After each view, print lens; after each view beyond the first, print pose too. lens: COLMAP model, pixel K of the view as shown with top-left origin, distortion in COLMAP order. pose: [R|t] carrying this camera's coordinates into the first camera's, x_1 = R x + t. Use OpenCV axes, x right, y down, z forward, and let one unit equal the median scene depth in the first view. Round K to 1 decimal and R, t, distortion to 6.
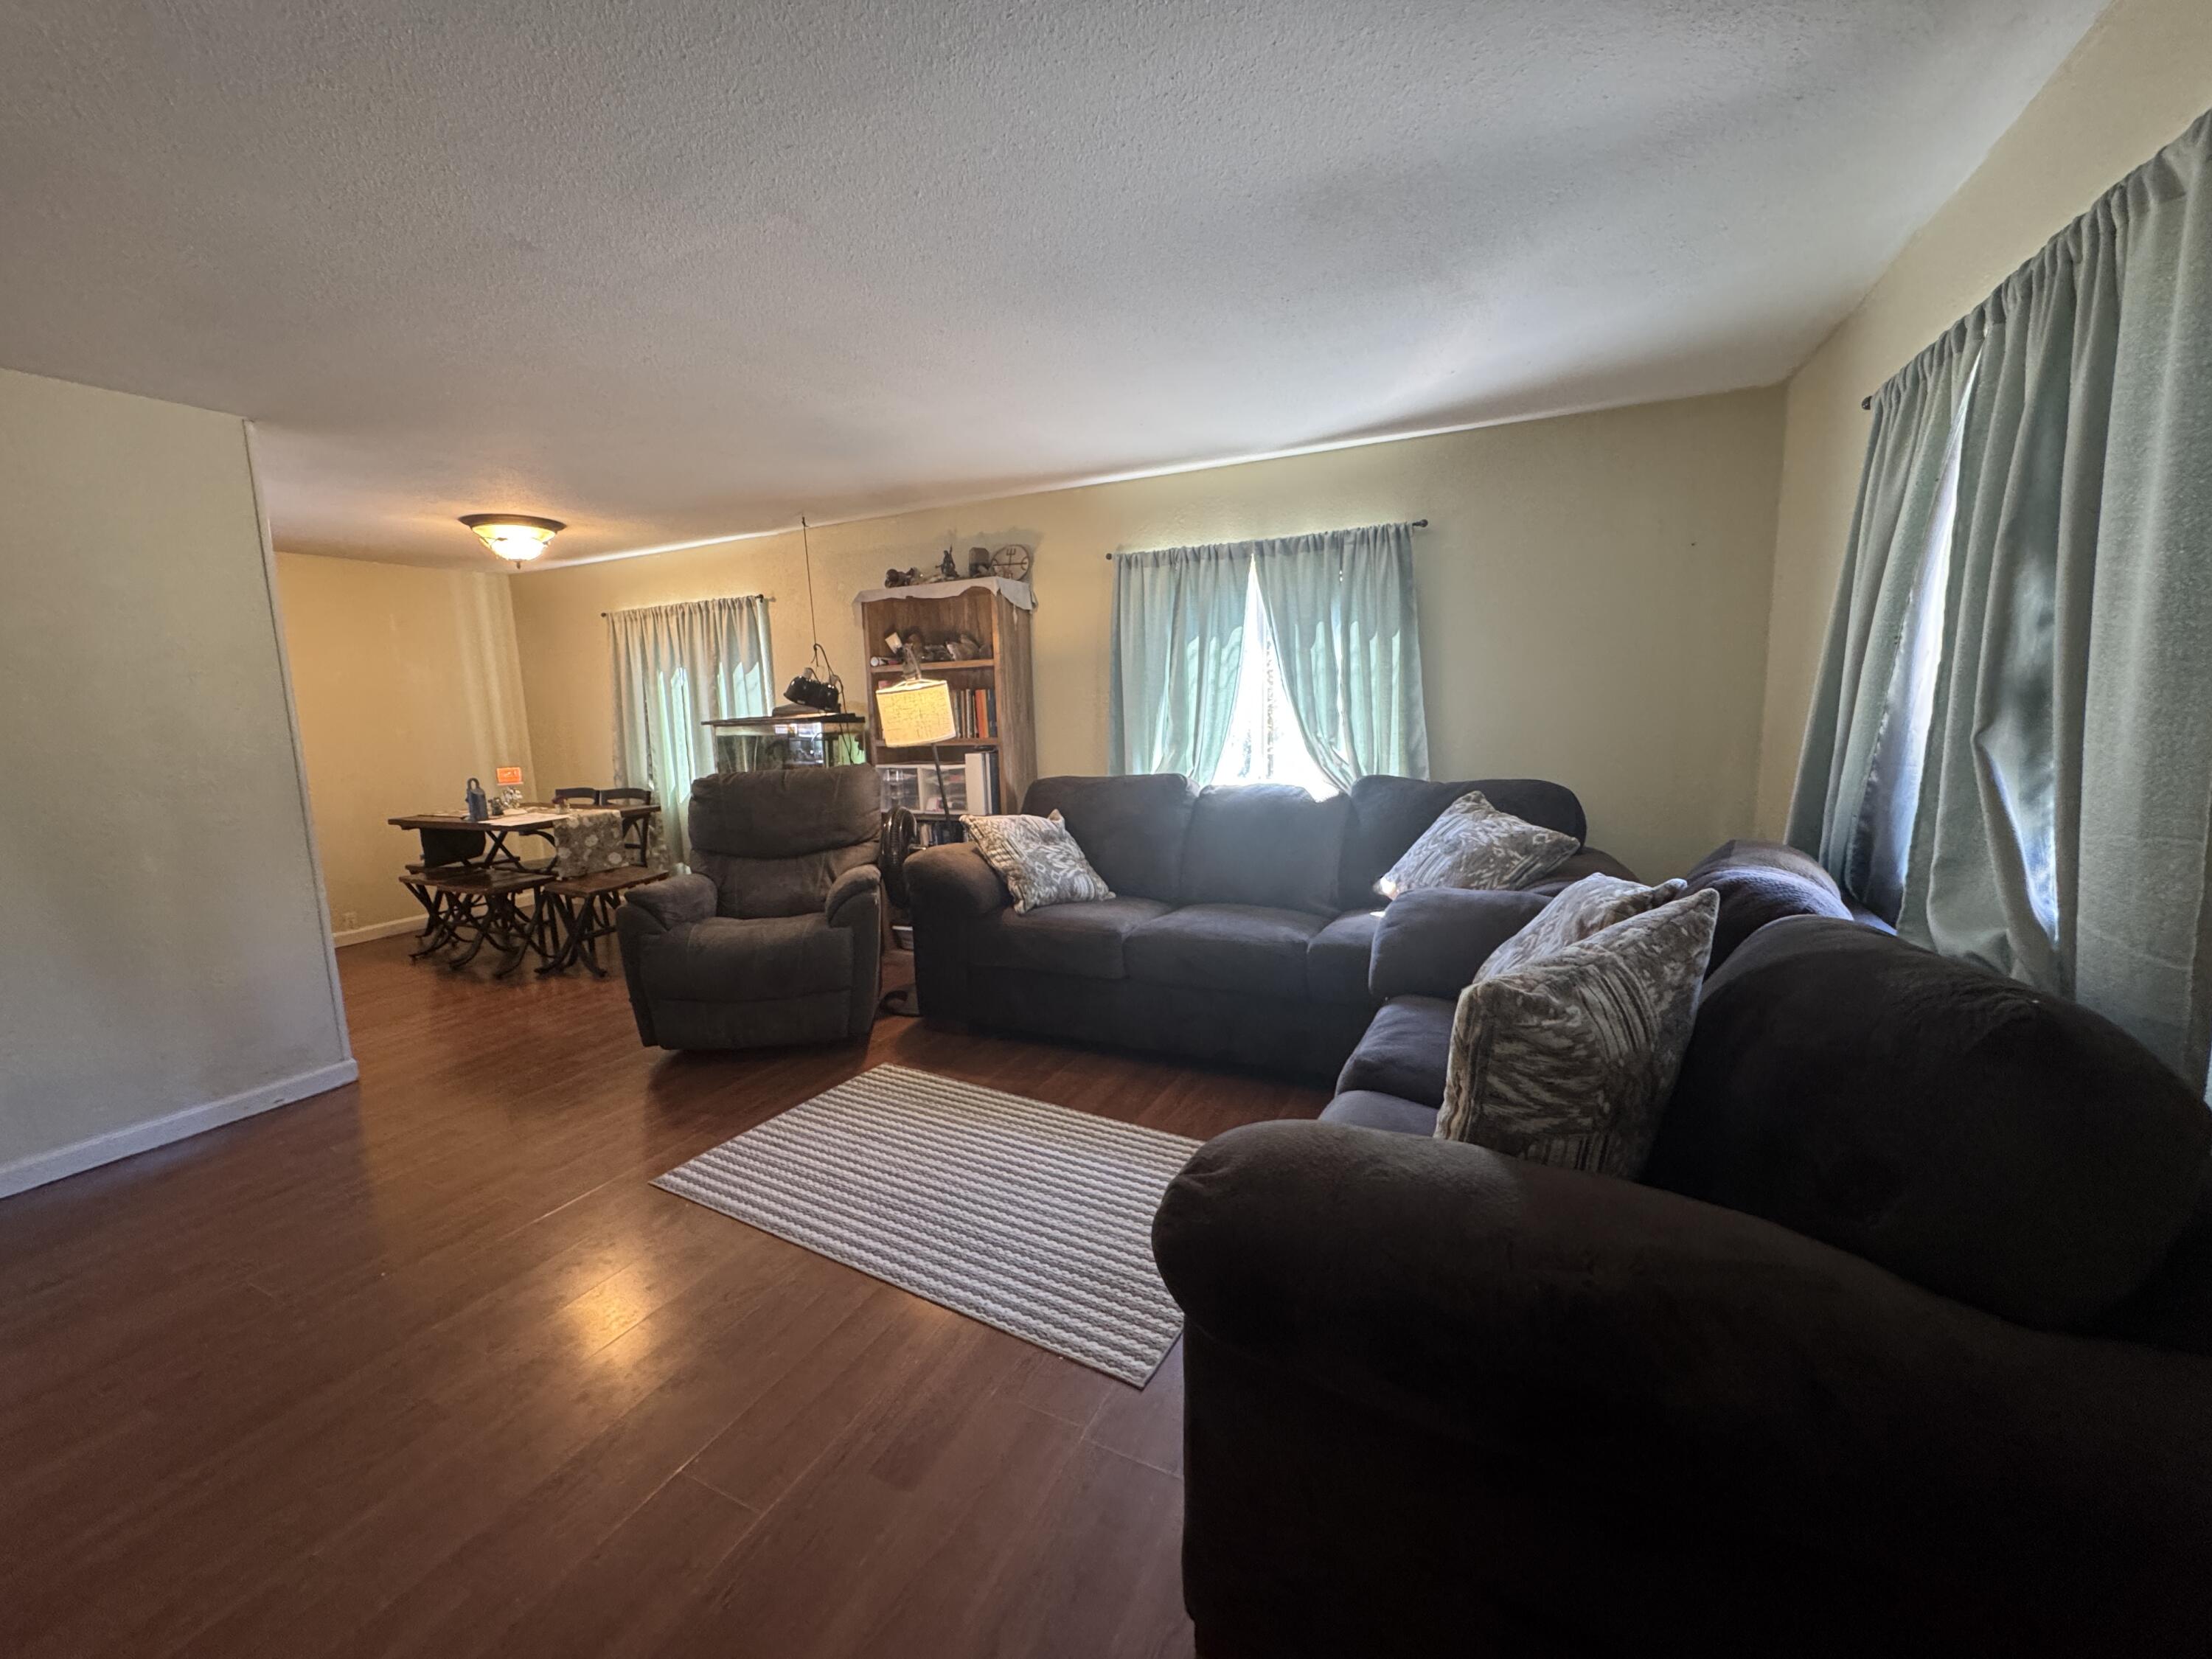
lens RADIAL K [[882.5, 0, 1102.0], [0, 882.5, 828.3], [0, 0, 1]] dist [-0.002537, 0.000238]
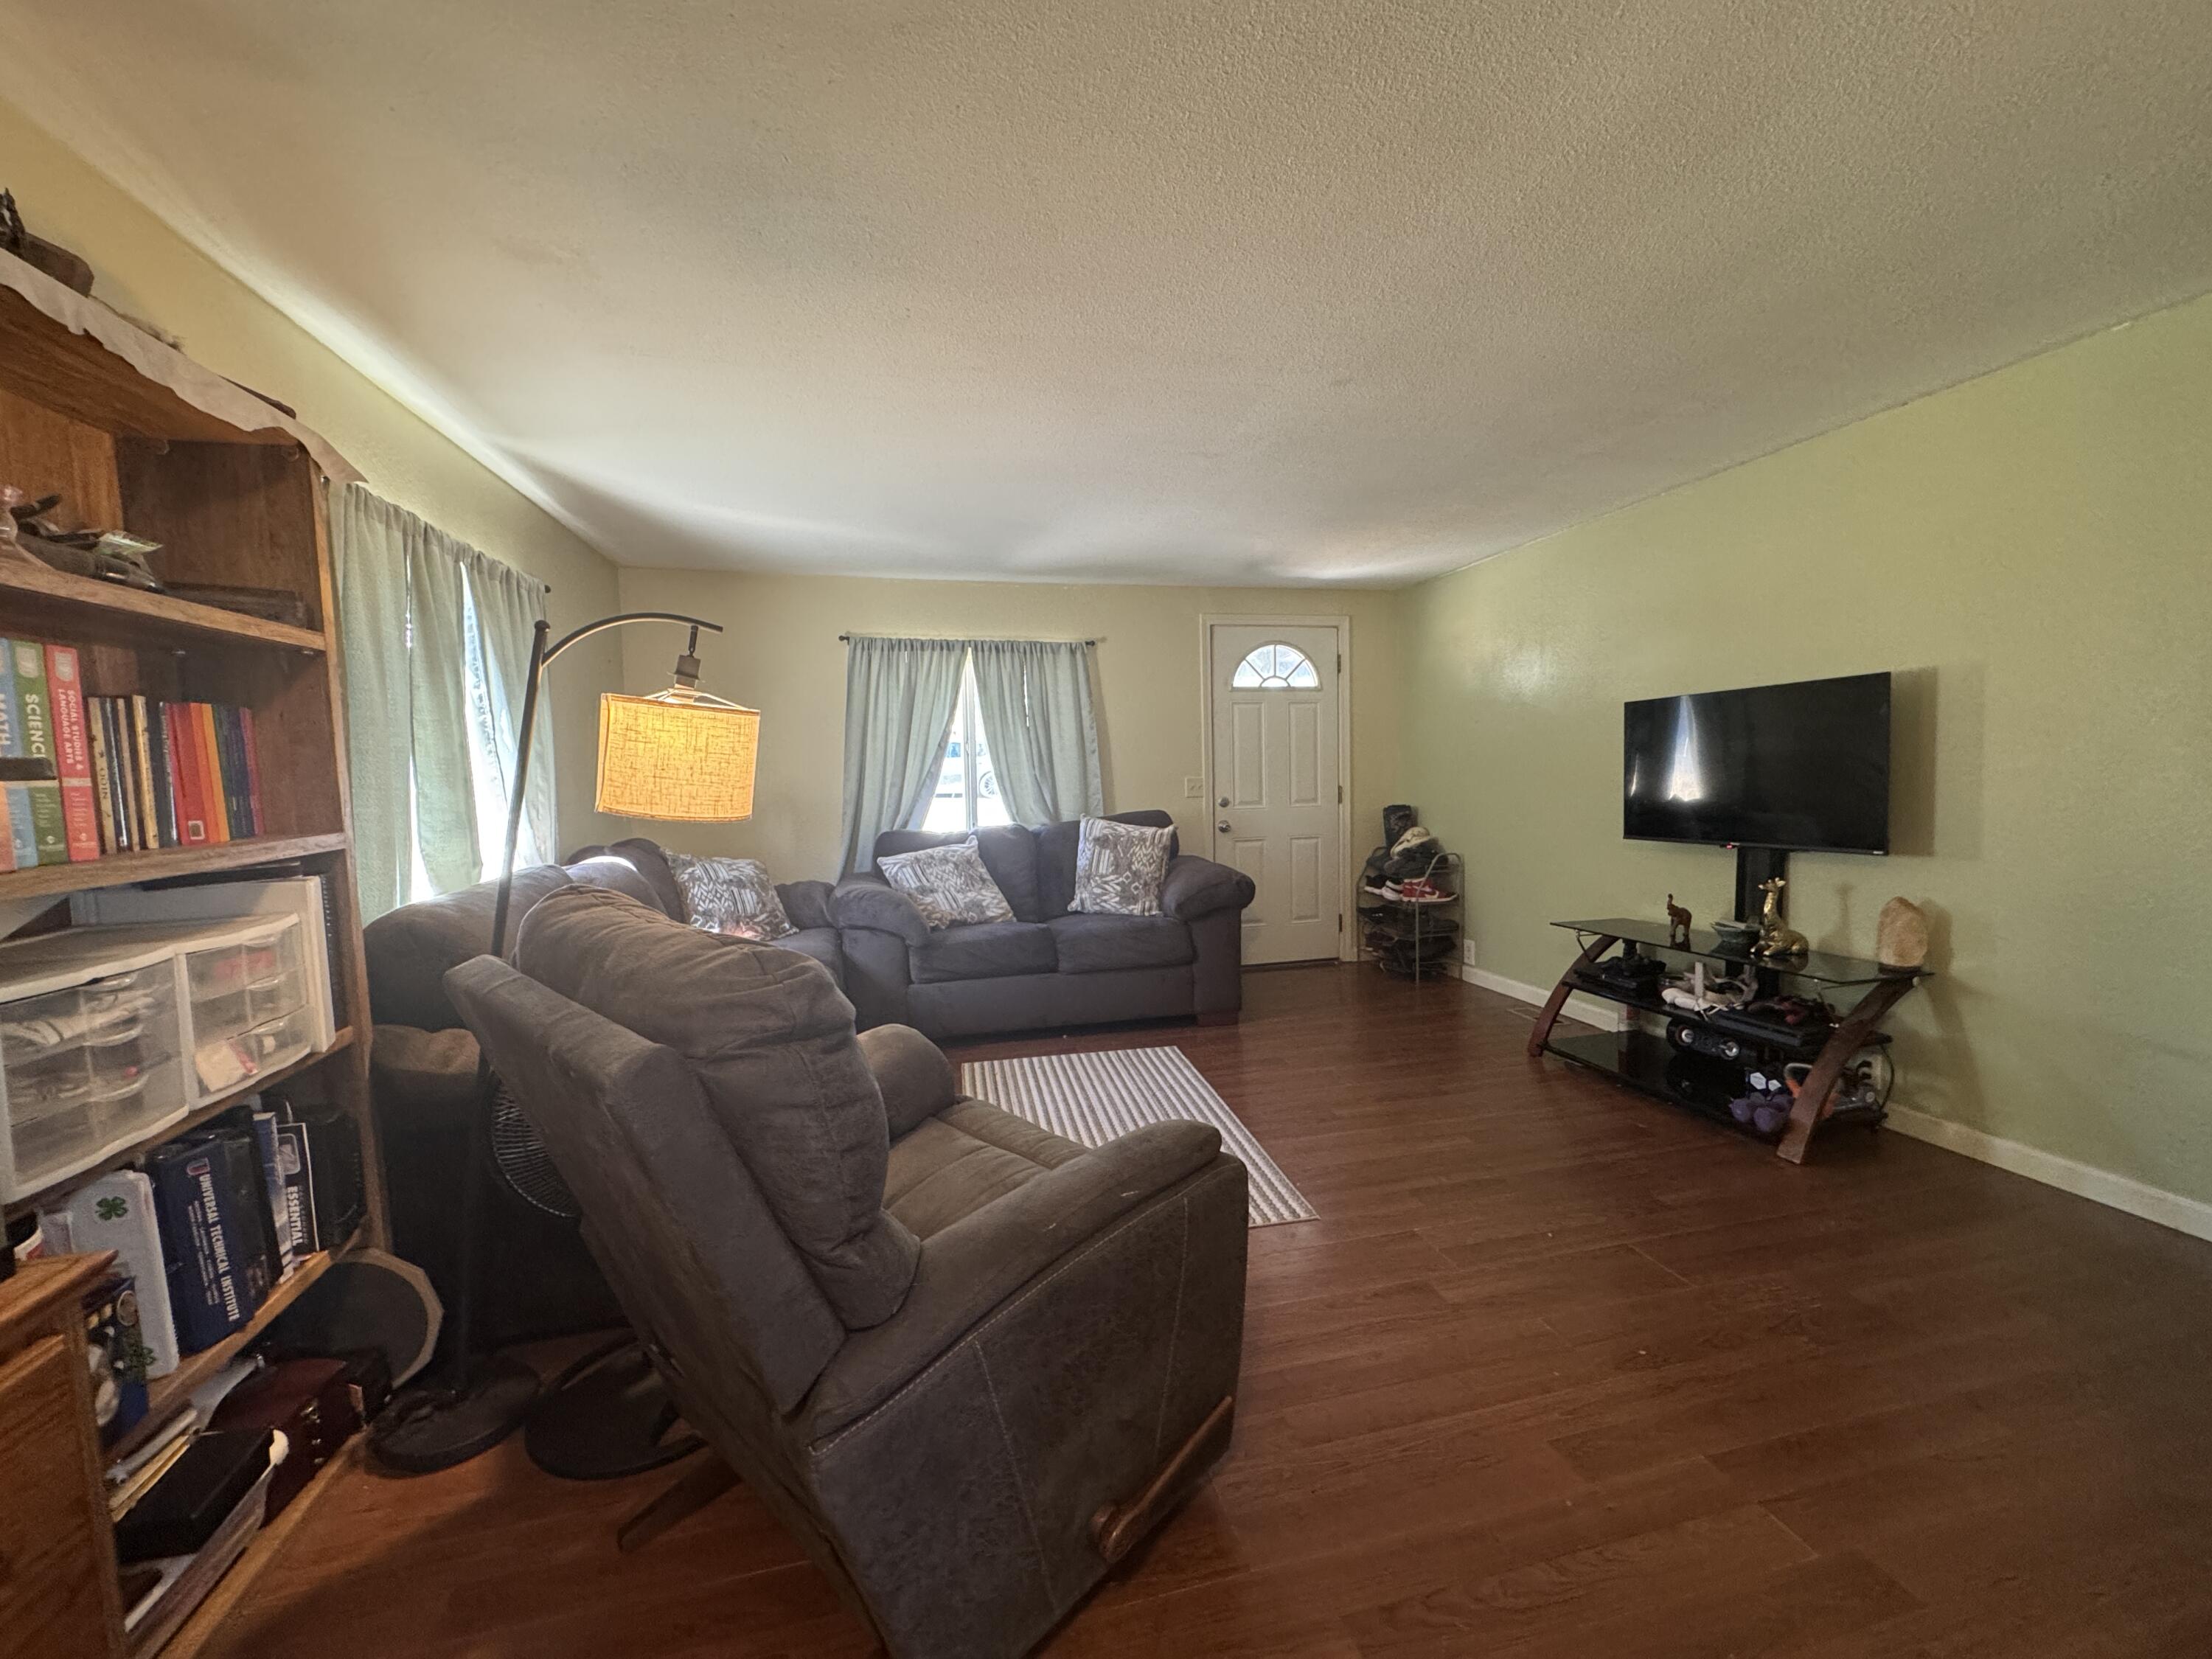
lens RADIAL K [[882.5, 0, 1102.0], [0, 882.5, 828.3], [0, 0, 1]] dist [-0.002537, 0.000238]
pose [[-0.638107, -0.010518, 0.769876, -0.728859], [0.149627, 0.979150, 0.137394, -0.122260], [-0.755269, 0.202866, -0.623228, 1.122145]]
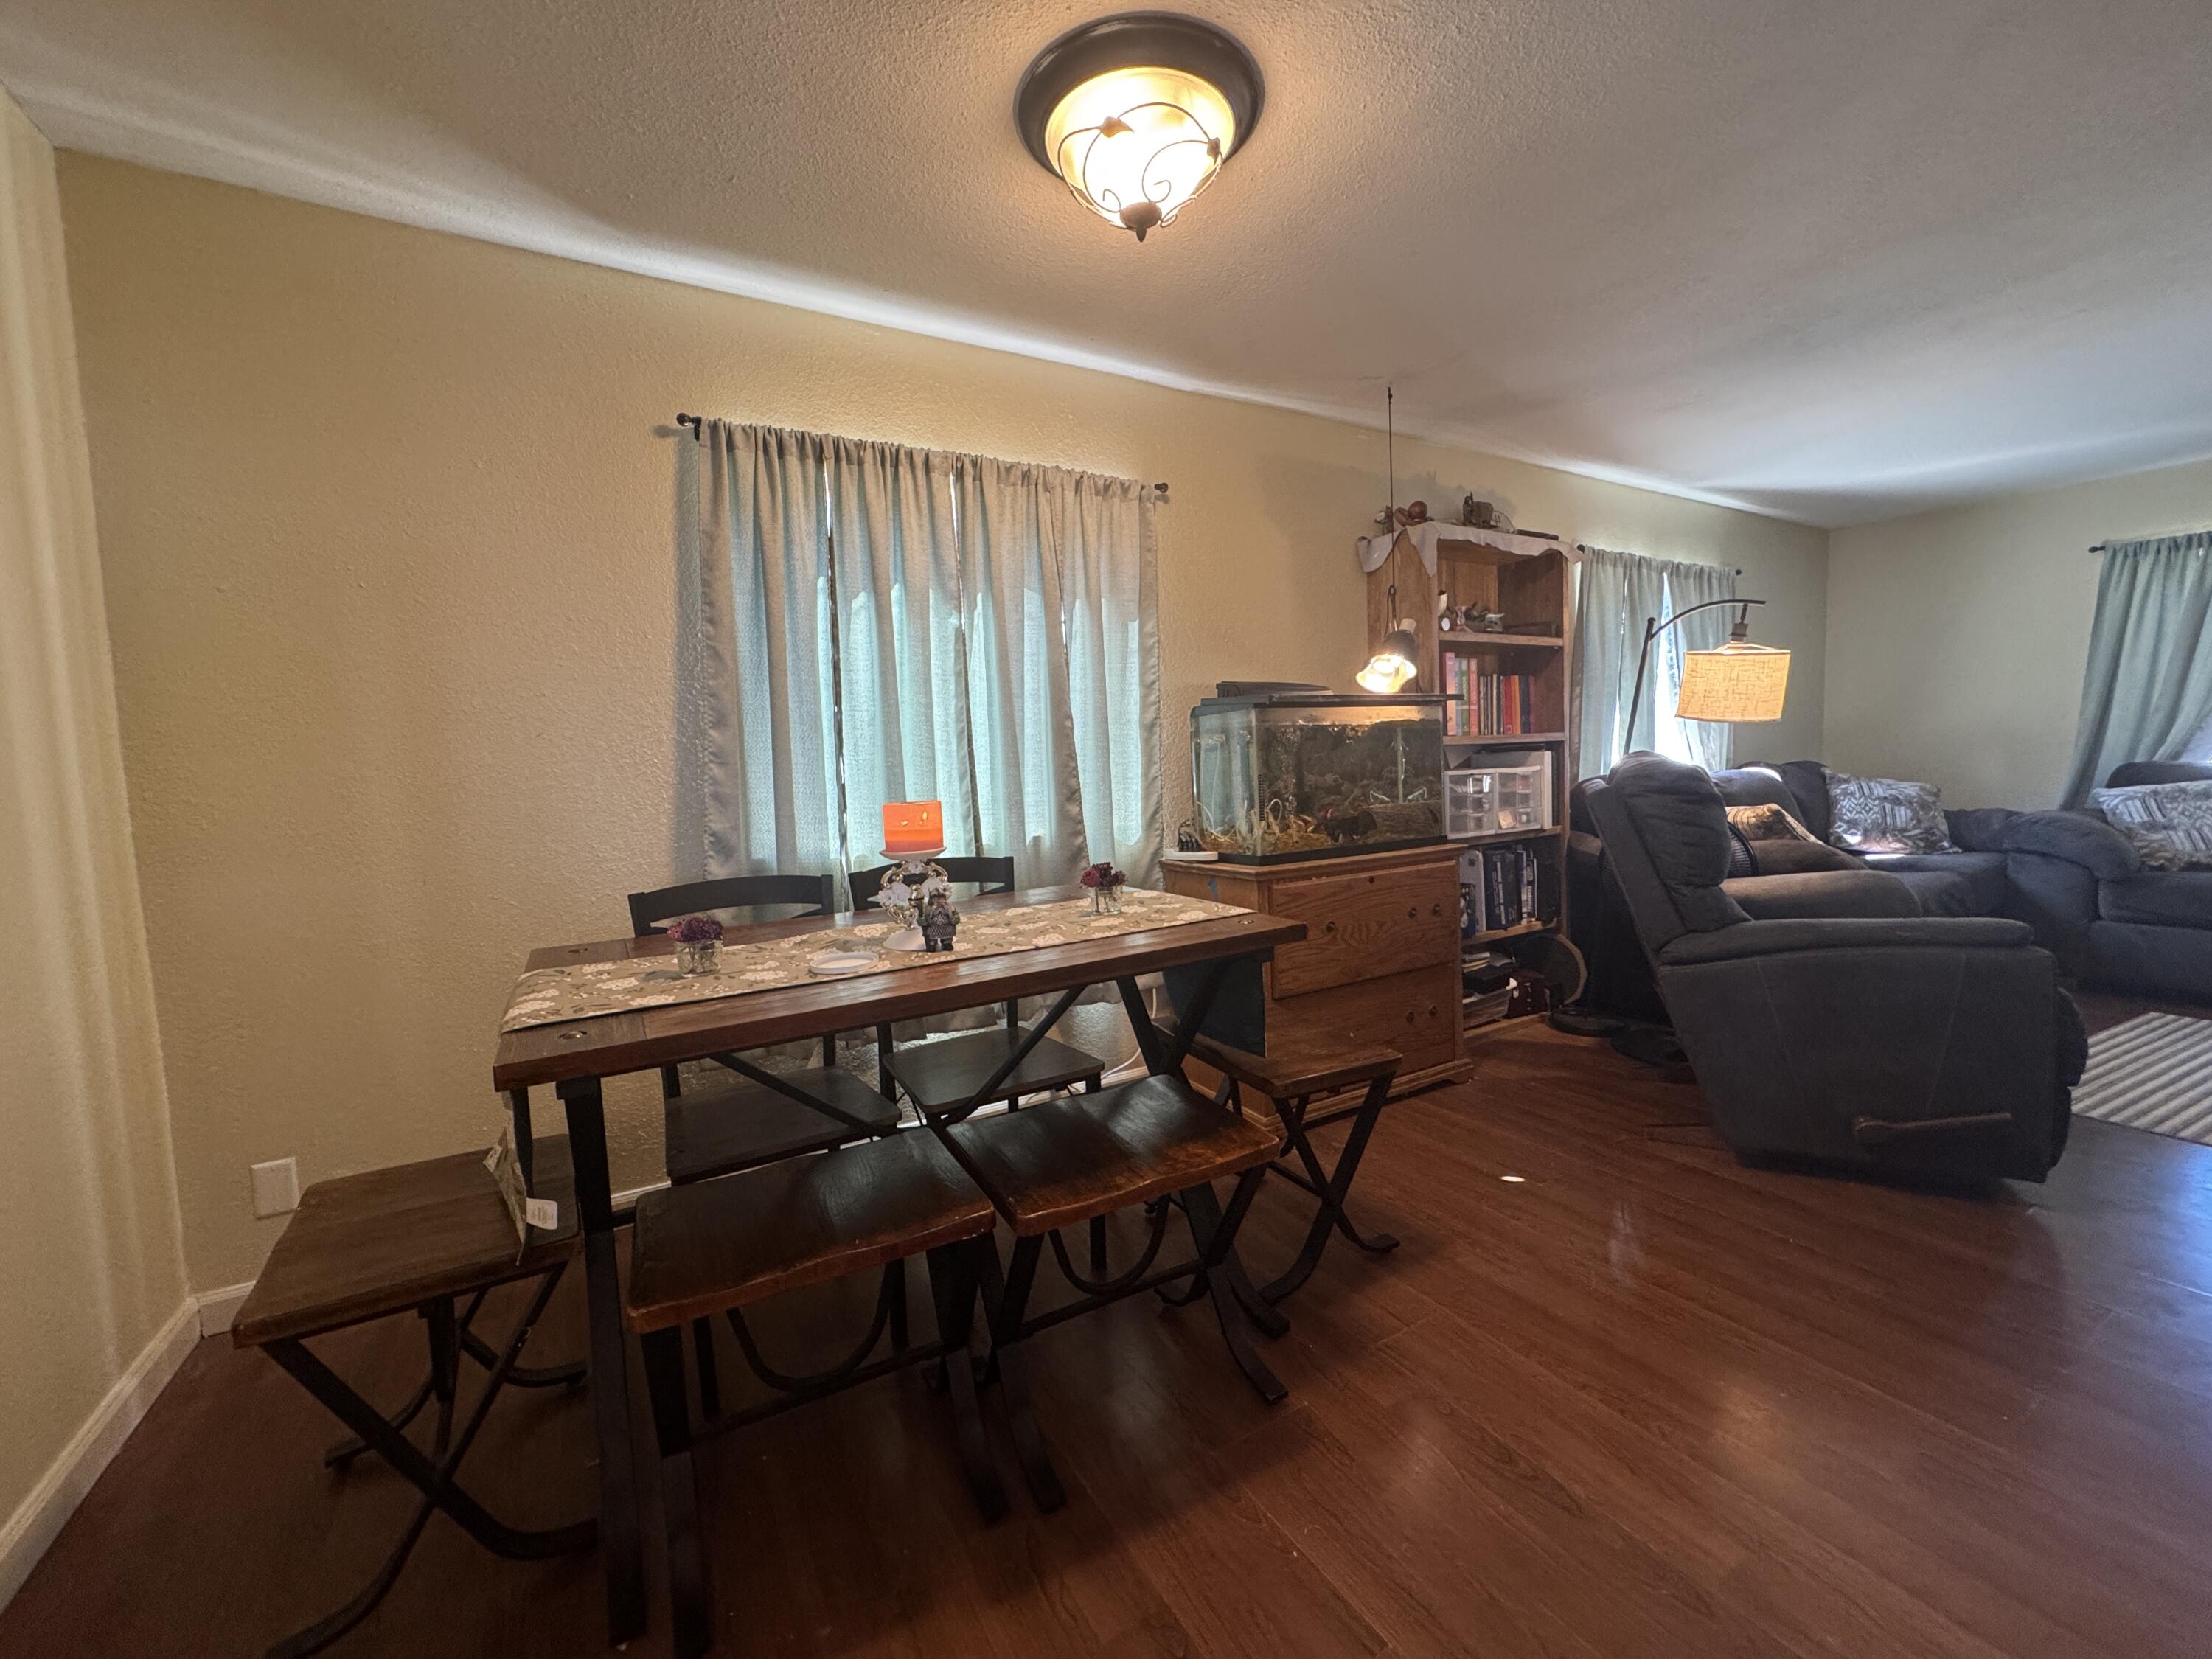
lens RADIAL K [[882.5, 0, 1102.0], [0, 882.5, 828.3], [0, 0, 1]] dist [-0.002537, 0.000238]
pose [[0.556535, -0.051096, 0.829252, -1.201904], [0.136339, 0.990193, -0.030488, -0.052856], [-0.819561, 0.130027, 0.558043, 1.026422]]
